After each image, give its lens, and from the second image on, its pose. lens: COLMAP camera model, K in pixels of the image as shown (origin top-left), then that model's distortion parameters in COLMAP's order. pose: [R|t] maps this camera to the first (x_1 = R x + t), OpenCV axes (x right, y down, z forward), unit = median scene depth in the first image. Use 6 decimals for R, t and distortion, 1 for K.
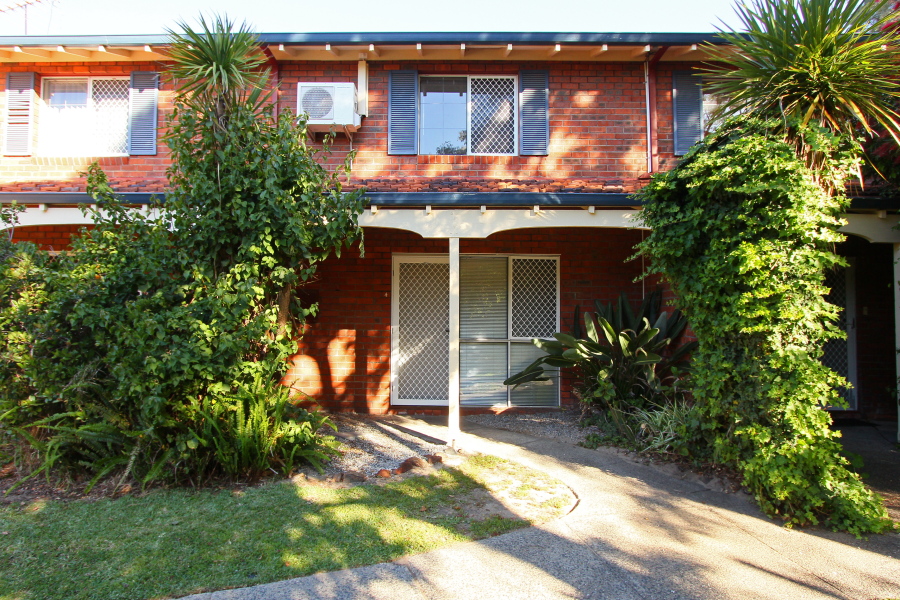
lens RADIAL K [[485.1, 0, 450.0], [0, 485.1, 300.0], [0, 0, 1]] dist [-0.026400, 0.000899]
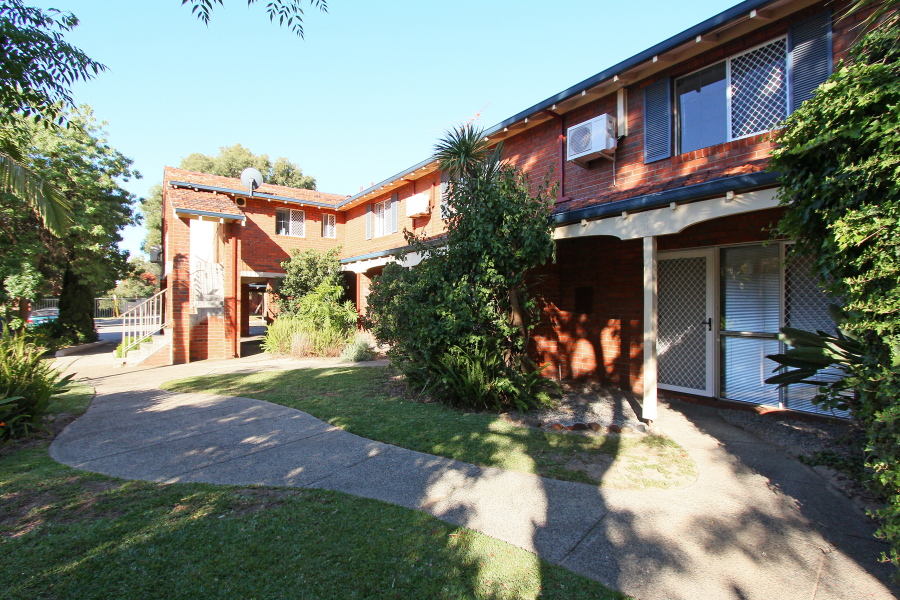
lens RADIAL K [[412.2, 0, 448.3], [0, 412.2, 307.2], [0, 0, 1]] dist [-0.019116, 0.000309]
pose [[0.606607, 0.001236, -0.795001, 0.472590], [0.021111, 0.999621, 0.017662, 0.005018], [0.794722, -0.027497, 0.606351, 0.075910]]
